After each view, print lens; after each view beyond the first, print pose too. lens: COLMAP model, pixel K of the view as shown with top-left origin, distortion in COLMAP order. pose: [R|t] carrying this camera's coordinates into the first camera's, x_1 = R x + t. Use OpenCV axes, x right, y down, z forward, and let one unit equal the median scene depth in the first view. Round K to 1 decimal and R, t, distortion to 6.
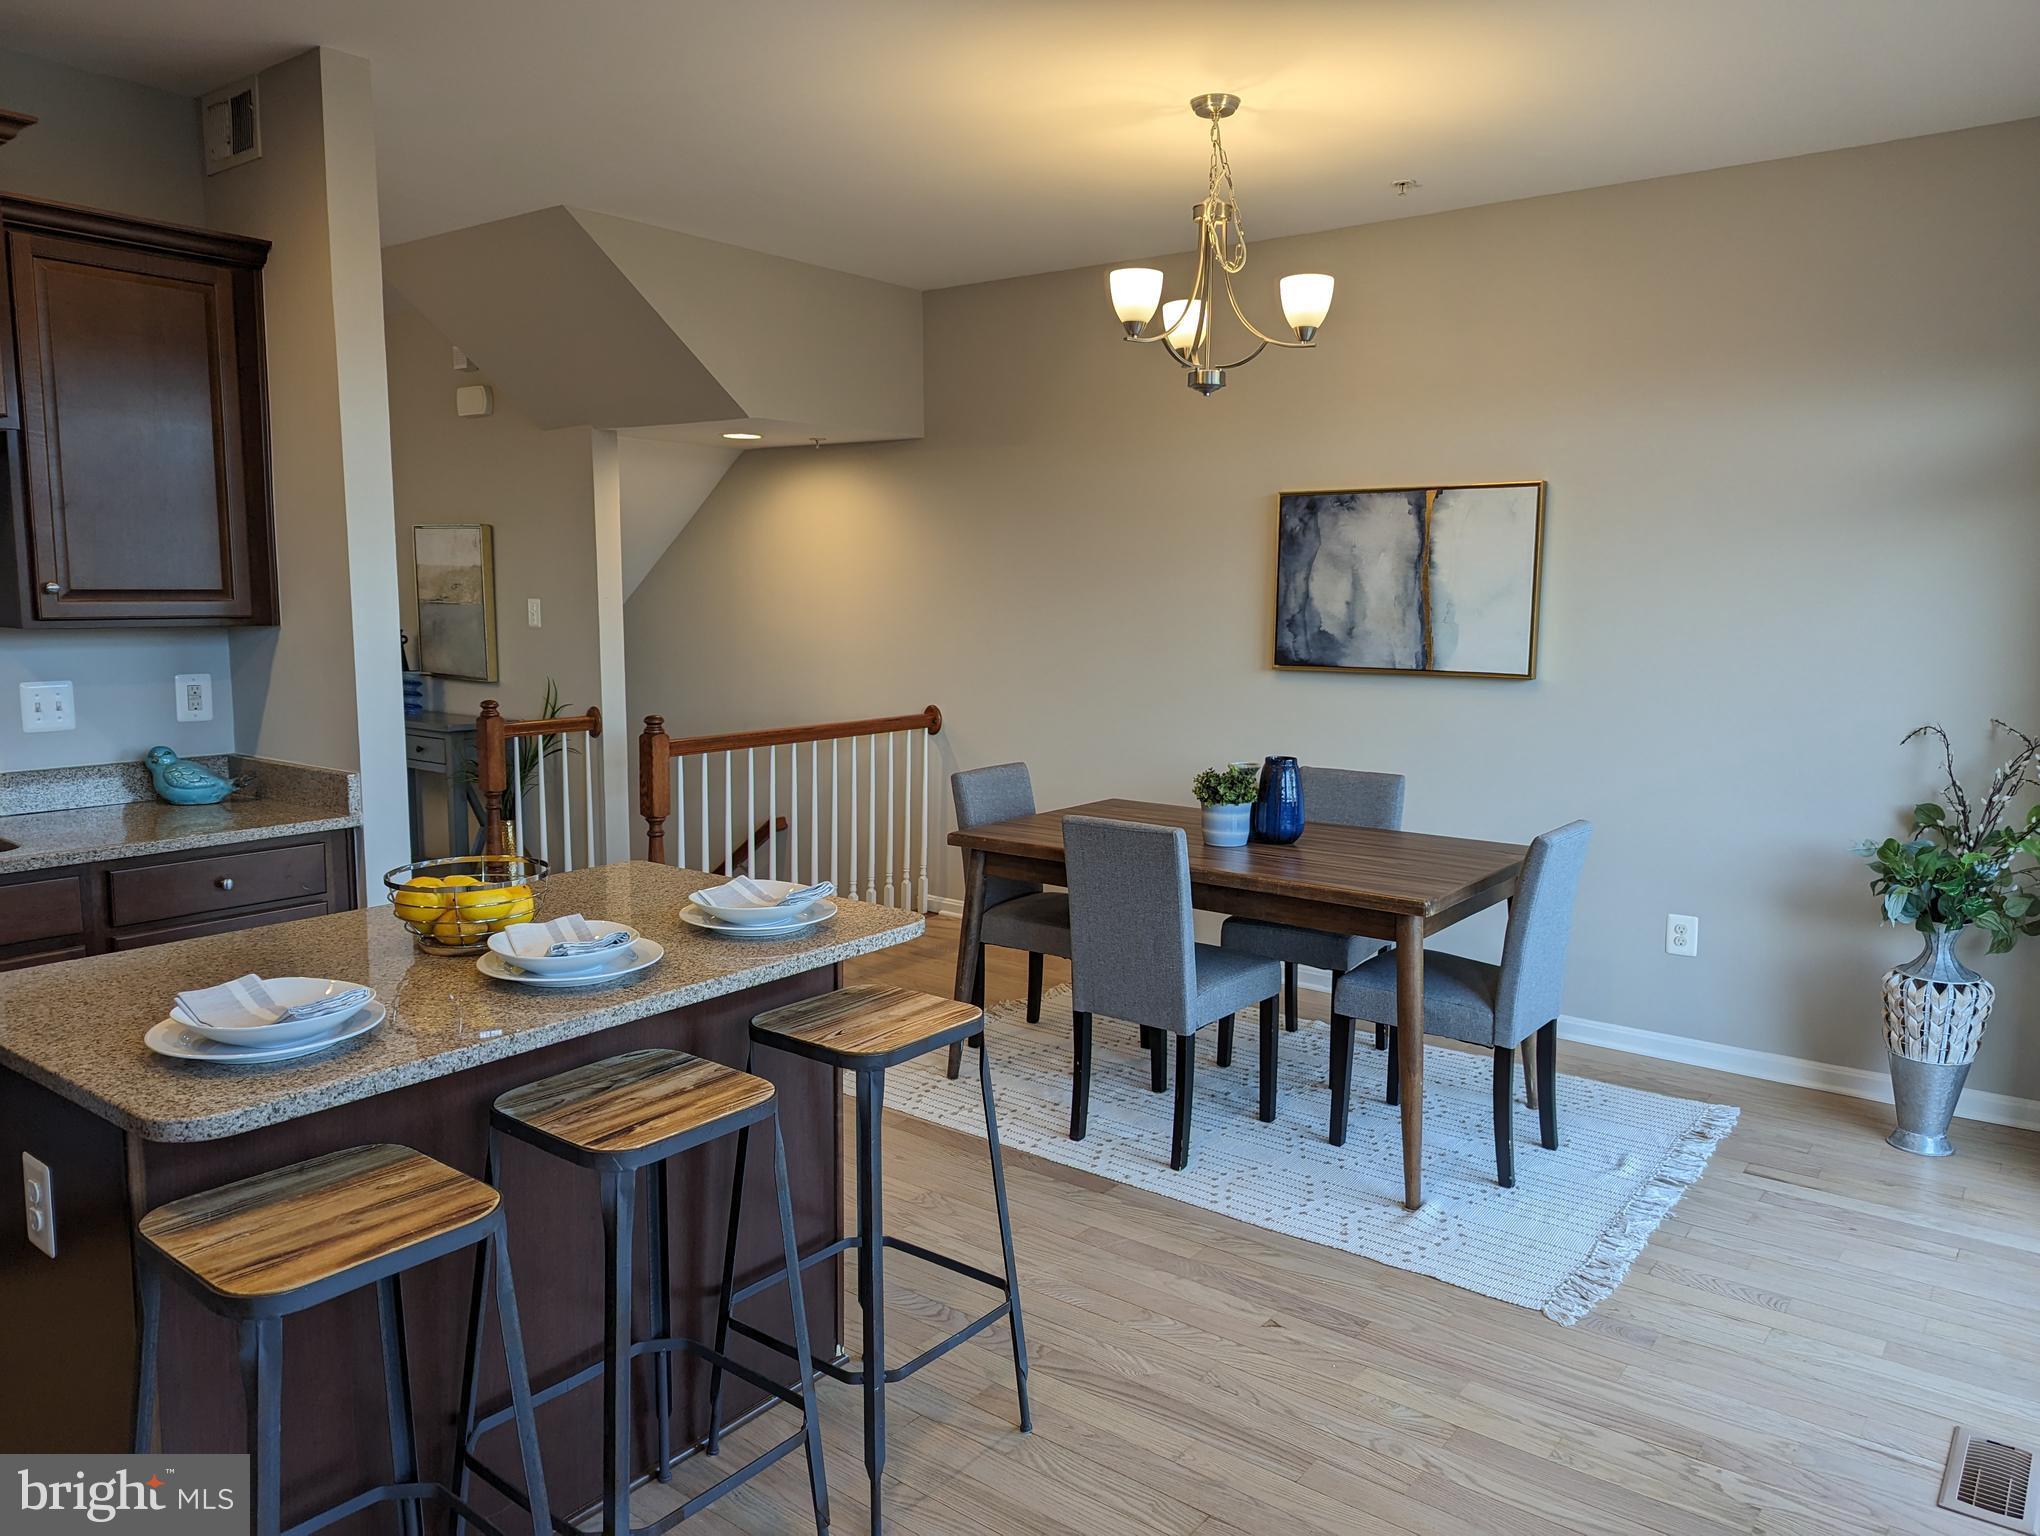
lens RADIAL K [[1431.5, 0, 1023.5], [0, 1431.5, 760.4], [0, 0, 1]] dist [0.062551, -0.062835]
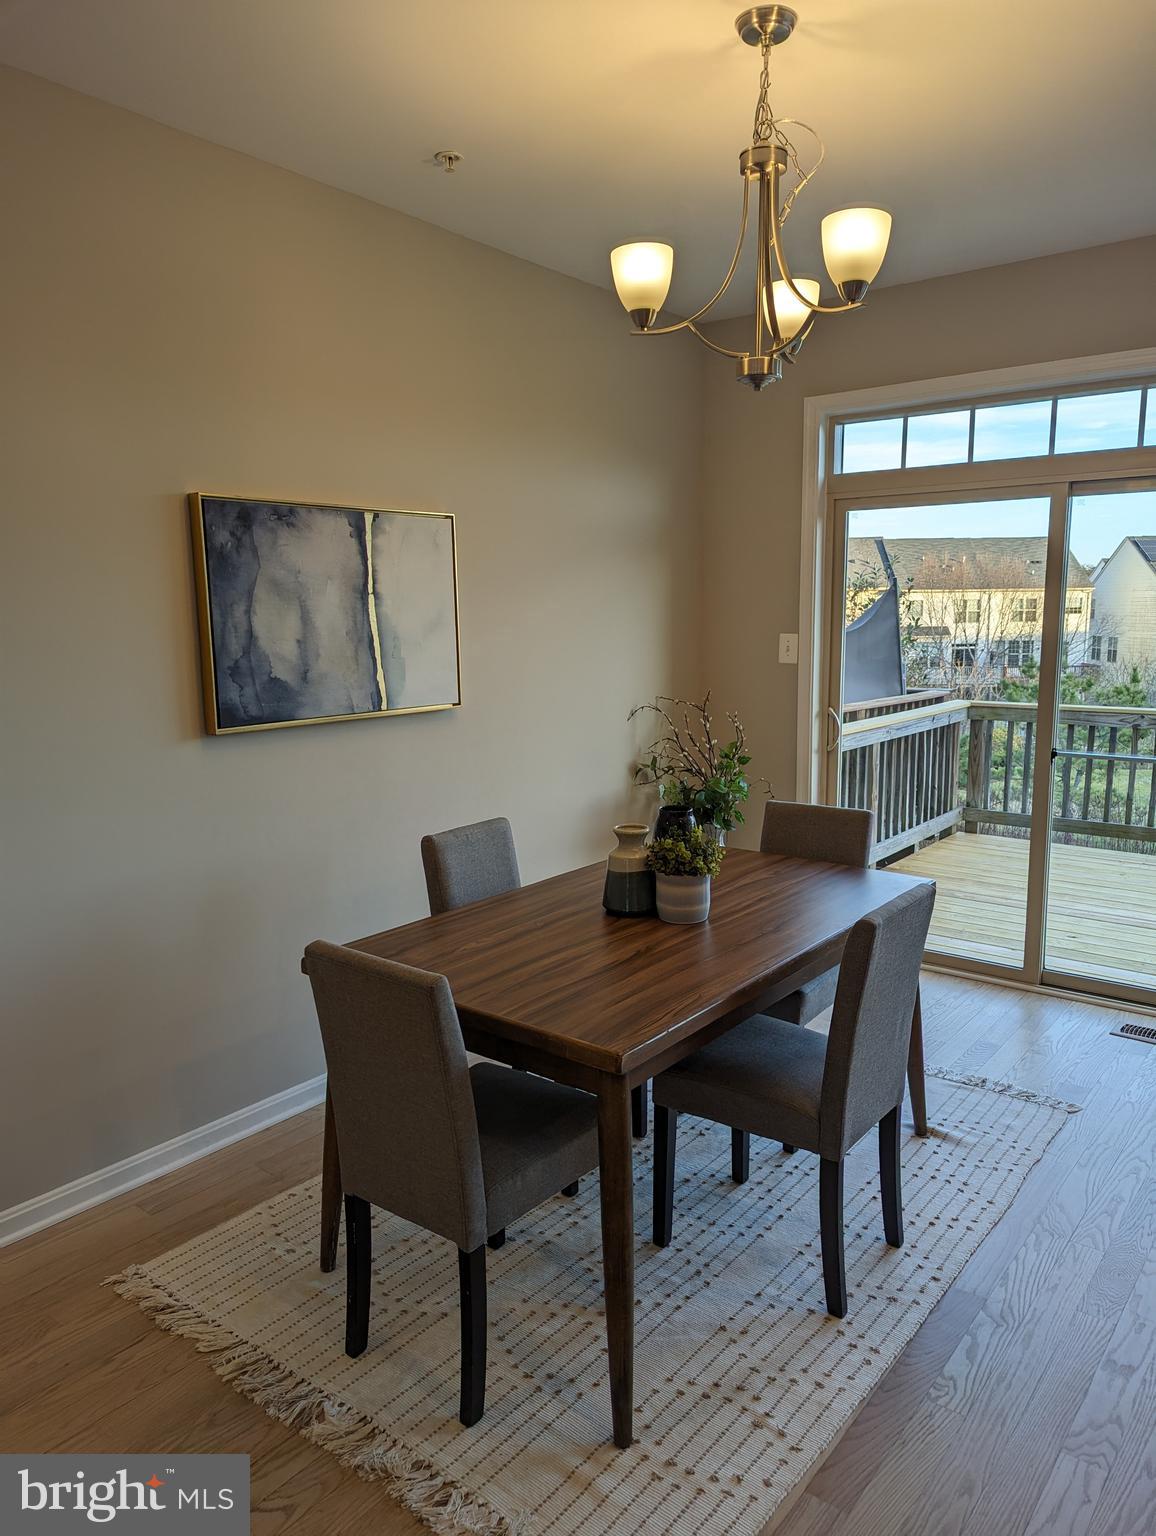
lens RADIAL K [[1079.2, 0, 589.5], [0, 1079.2, 770.4], [0, 0, 1]] dist [0.059561, -0.048540]
pose [[0.010150, -0.157317, 0.987496, -0.561251], [0.134162, 0.978832, 0.154558, -0.157418], [-0.990907, 0.130915, 0.031042, 1.173031]]
